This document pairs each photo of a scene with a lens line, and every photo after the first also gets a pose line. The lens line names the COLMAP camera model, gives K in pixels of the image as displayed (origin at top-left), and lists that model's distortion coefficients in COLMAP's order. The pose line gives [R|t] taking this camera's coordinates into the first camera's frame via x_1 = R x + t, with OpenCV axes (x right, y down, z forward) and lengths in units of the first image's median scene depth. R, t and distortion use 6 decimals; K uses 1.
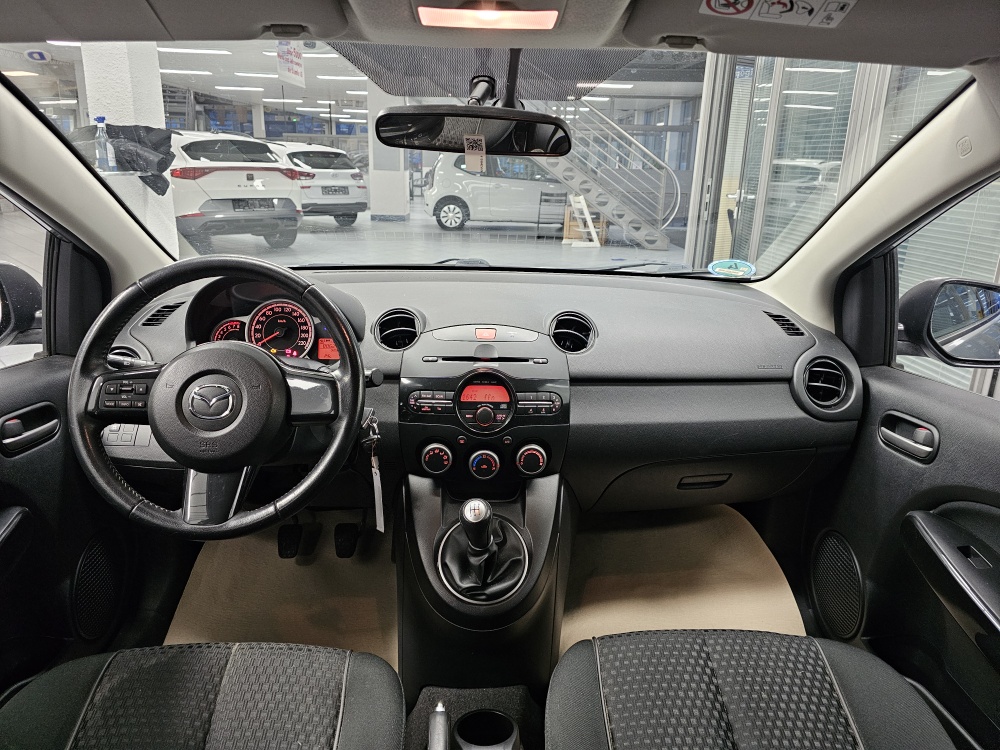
lens RADIAL K [[681.0, 0, 504.8], [0, 681.0, 358.7], [0, 0, 1]] dist [0.092774, -0.093270]
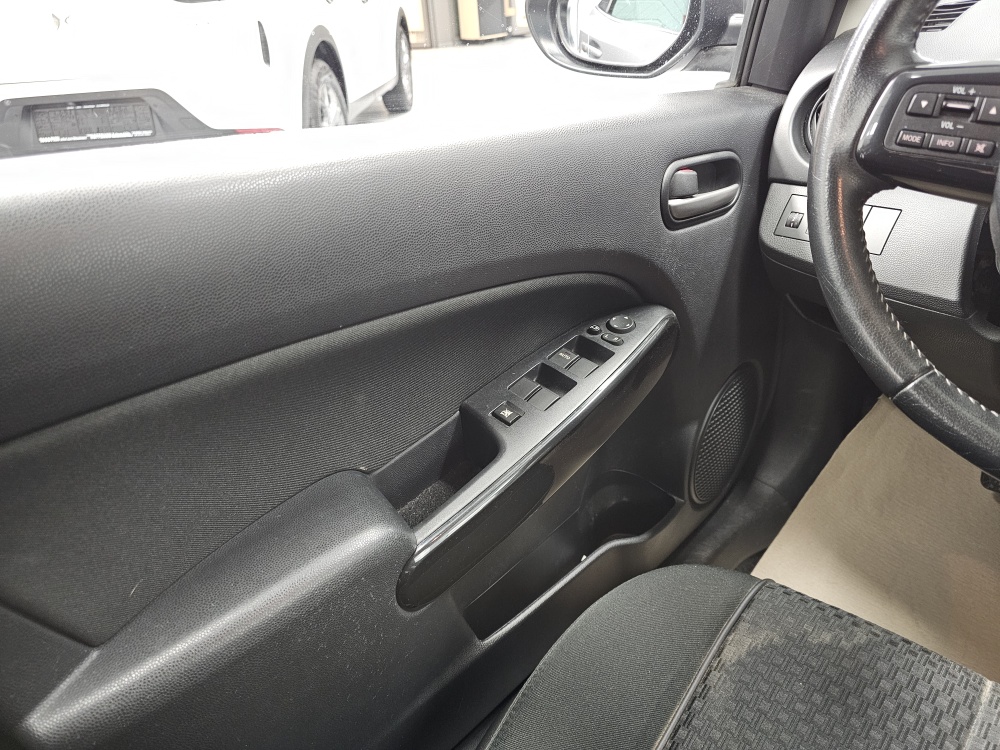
lens RADIAL K [[679.7, 0, 483.0], [0, 679.7, 367.9], [0, 0, 1]] dist [0.042544, -0.053051]
pose [[0.681687, 0.299592, -0.667493, -0.320300], [-0.117757, 0.945352, 0.304043, 0.078197], [0.722105, -0.128660, 0.679714, 0.374100]]
